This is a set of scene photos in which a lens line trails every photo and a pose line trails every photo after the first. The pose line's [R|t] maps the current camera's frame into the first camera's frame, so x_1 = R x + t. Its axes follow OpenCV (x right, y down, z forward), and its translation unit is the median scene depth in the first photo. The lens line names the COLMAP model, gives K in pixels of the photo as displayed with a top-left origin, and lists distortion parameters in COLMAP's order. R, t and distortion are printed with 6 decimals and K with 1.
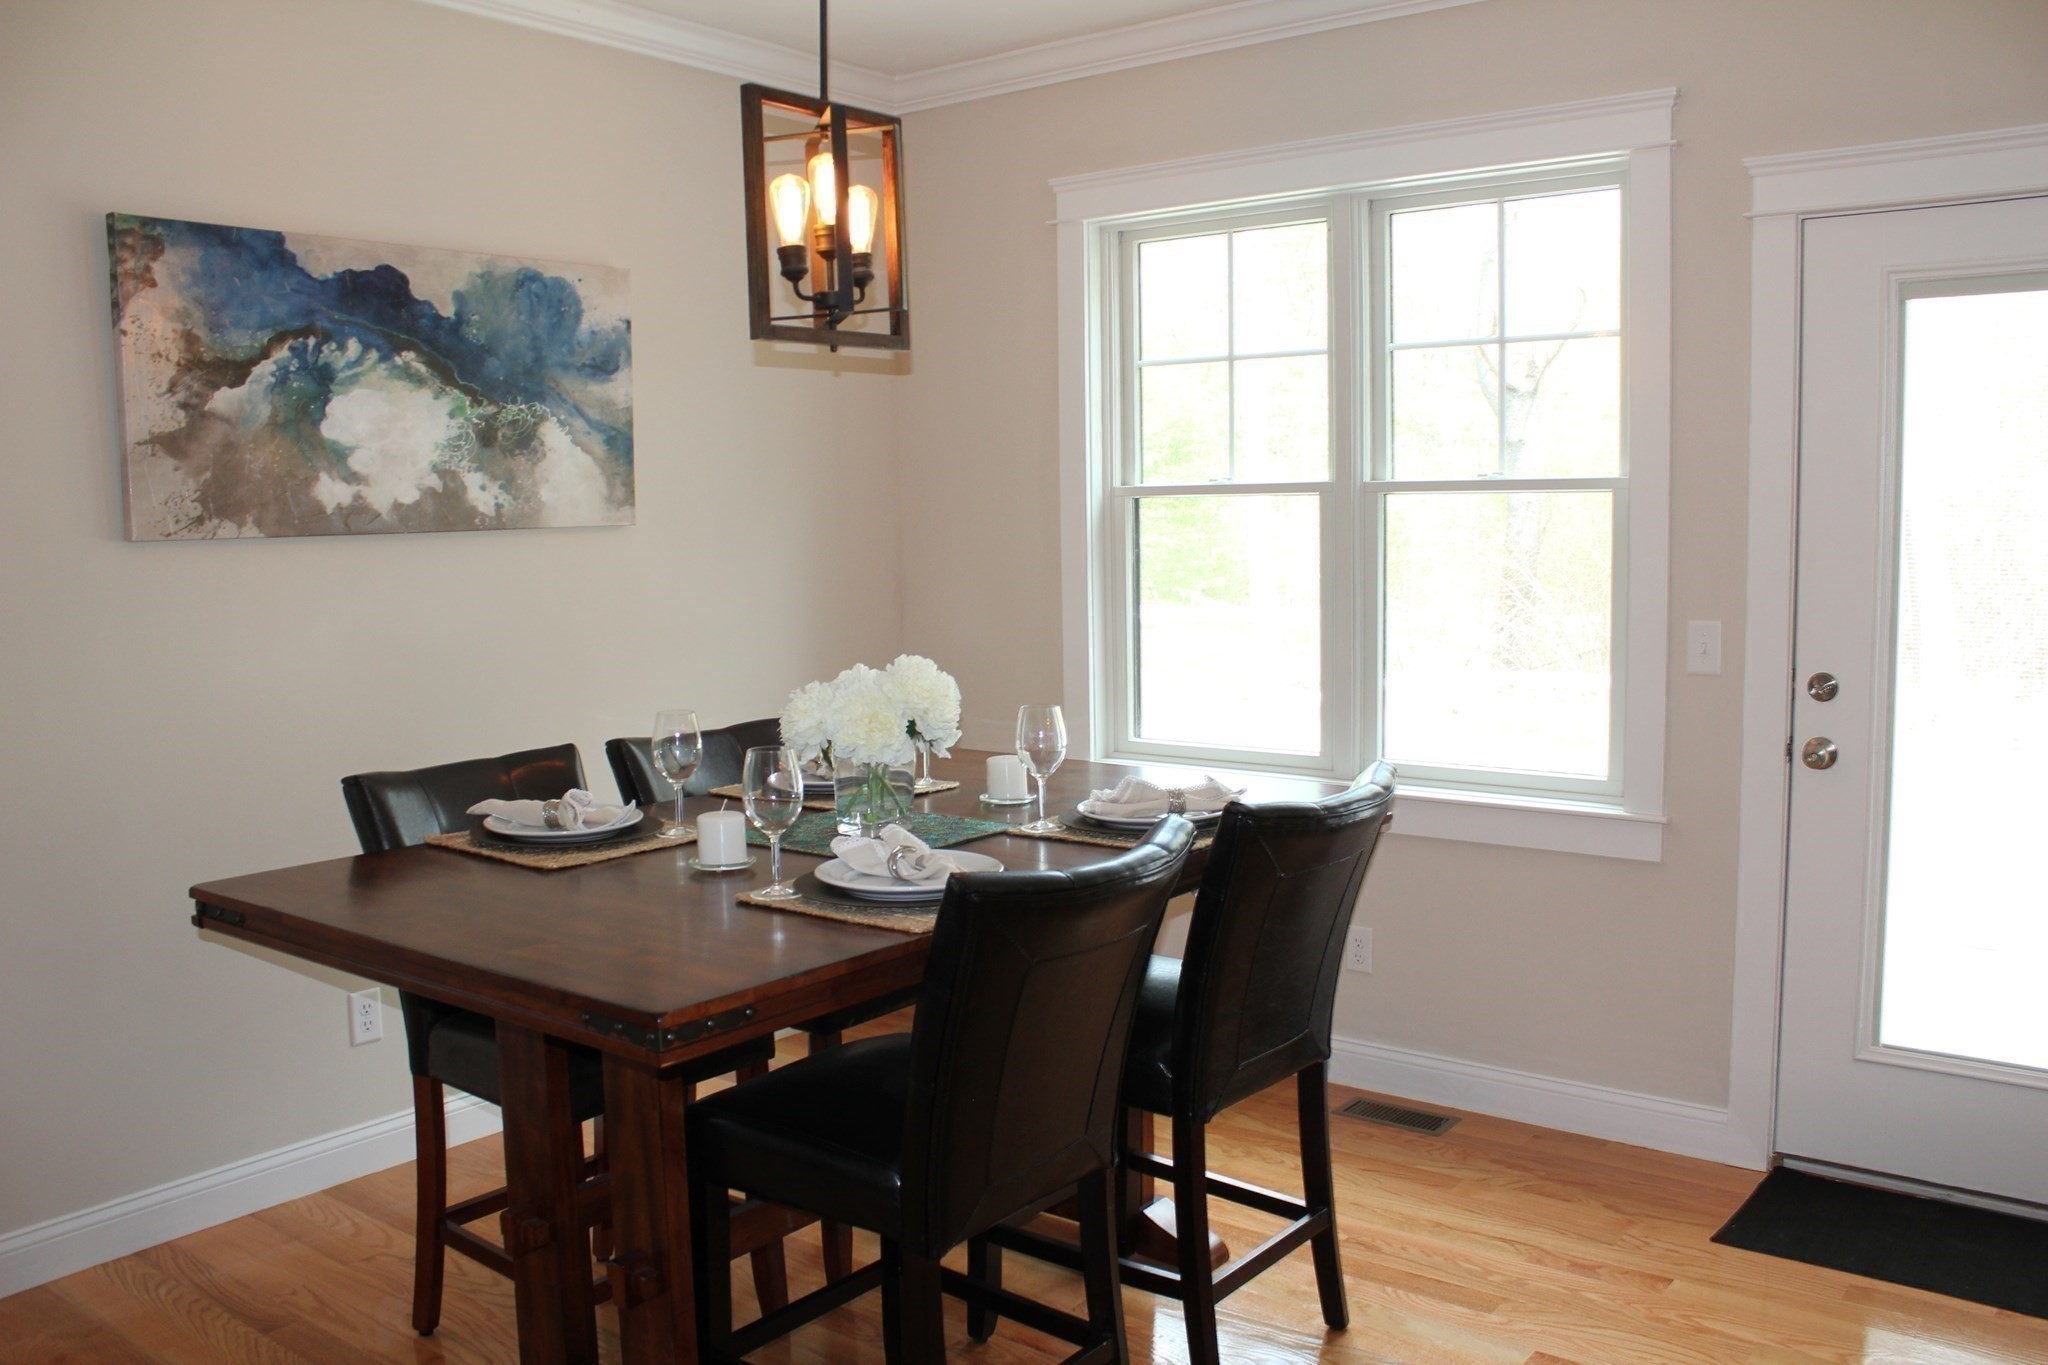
lens RADIAL K [[1677.5, 0, 1024.0], [0, 1677.5, 682.5], [0, 0, 1]] dist [-0.163629, 0.135818]
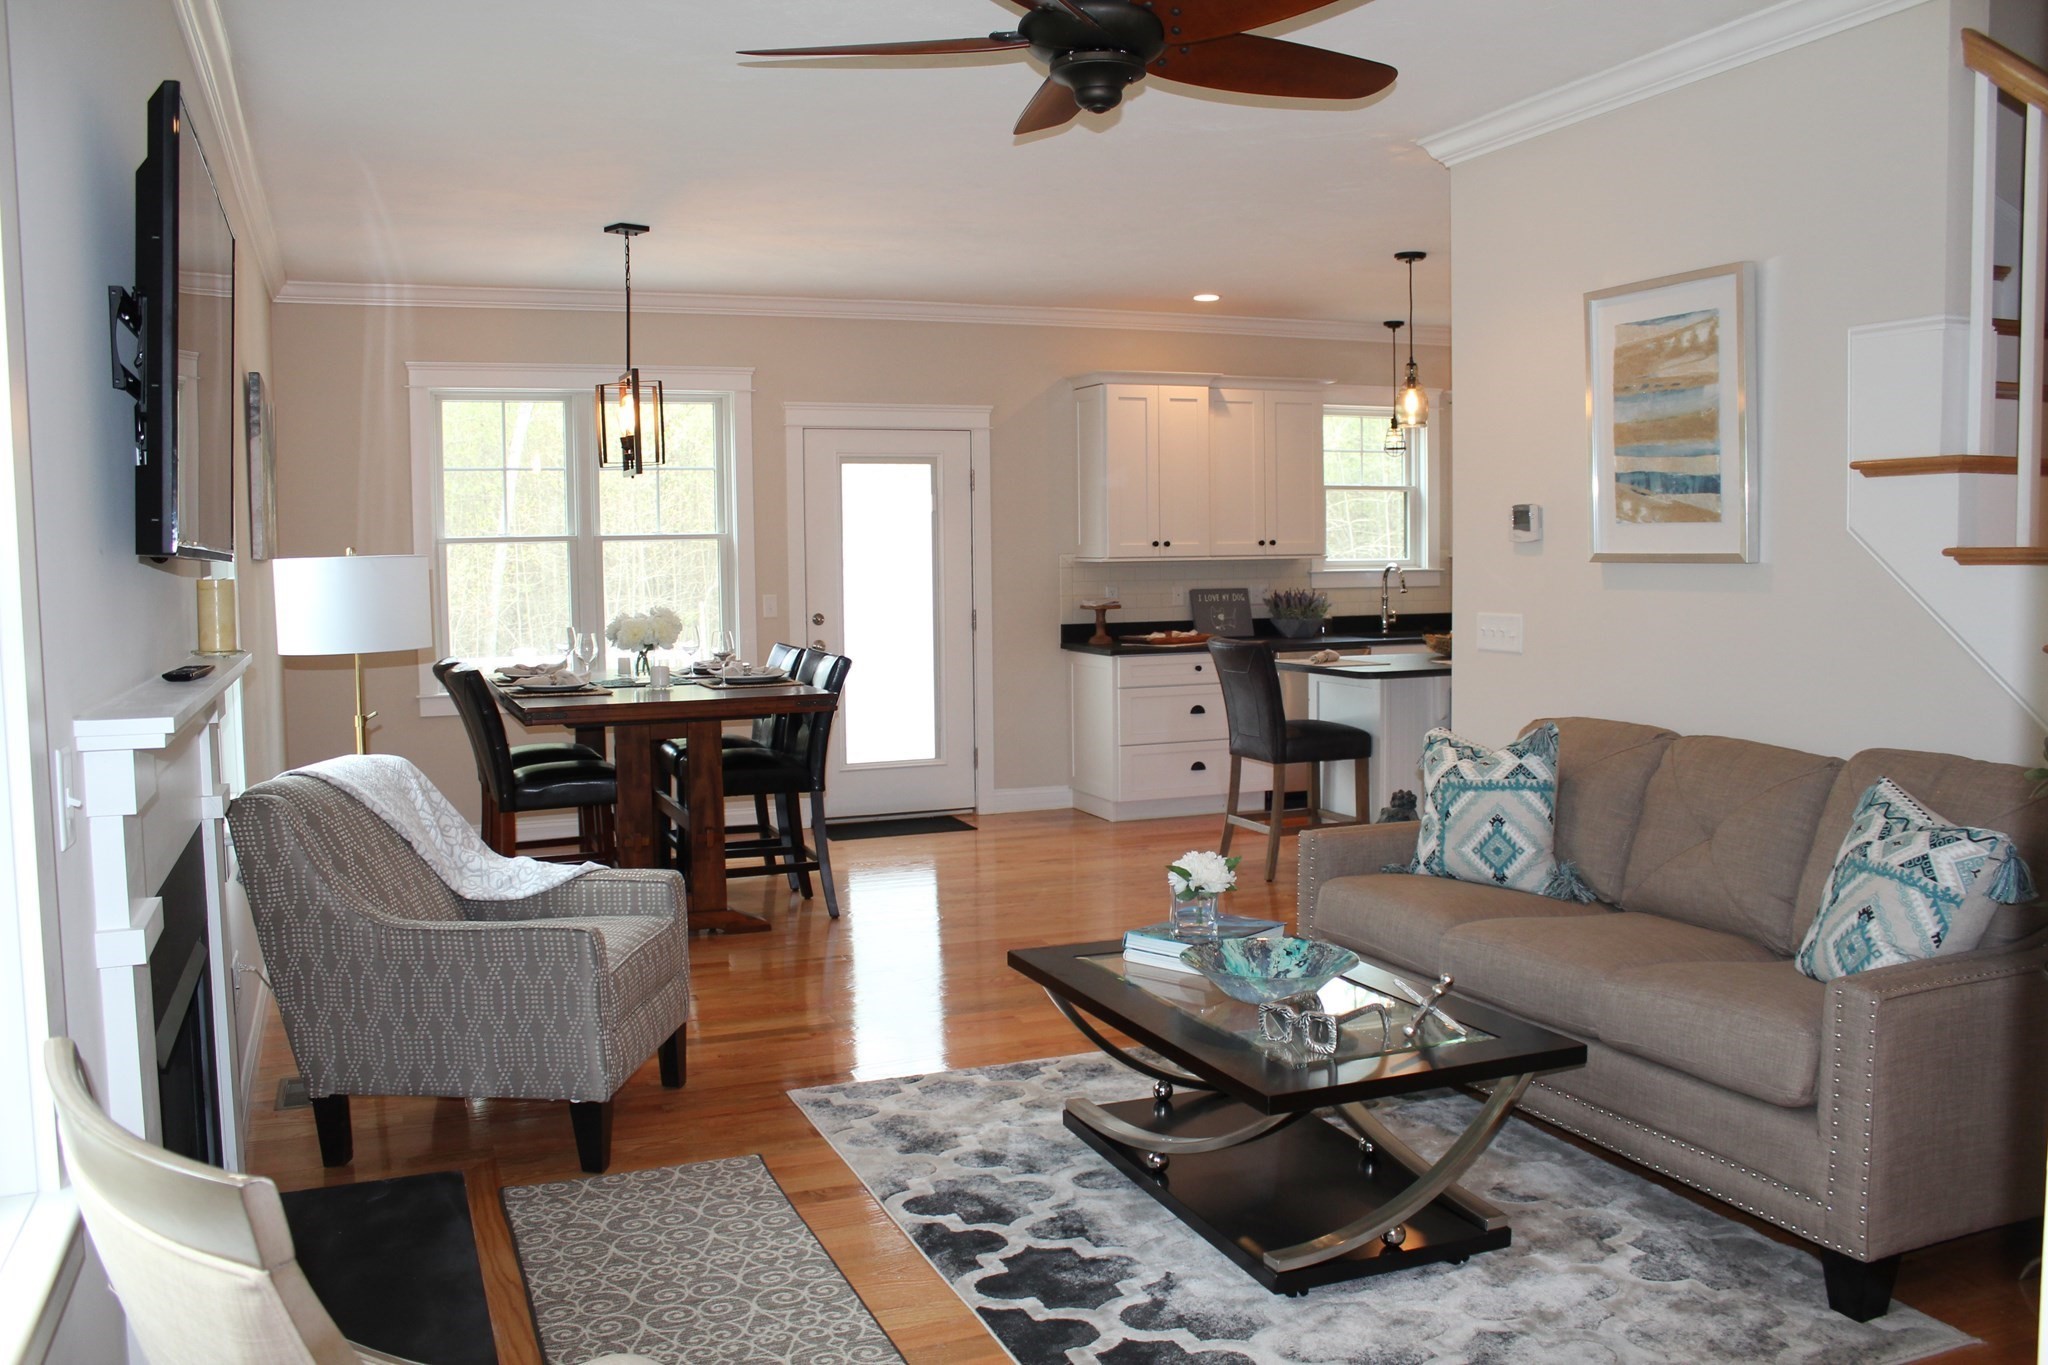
lens RADIAL K [[1677.5, 0, 1024.0], [0, 1677.5, 682.5], [0, 0, 1]] dist [-0.163629, 0.135818]
pose [[0.502030, -0.062708, 0.862574, -1.495310], [0.093086, 0.995492, 0.018194, 0.078733], [-0.859826, 0.071160, 0.505604, -0.519881]]
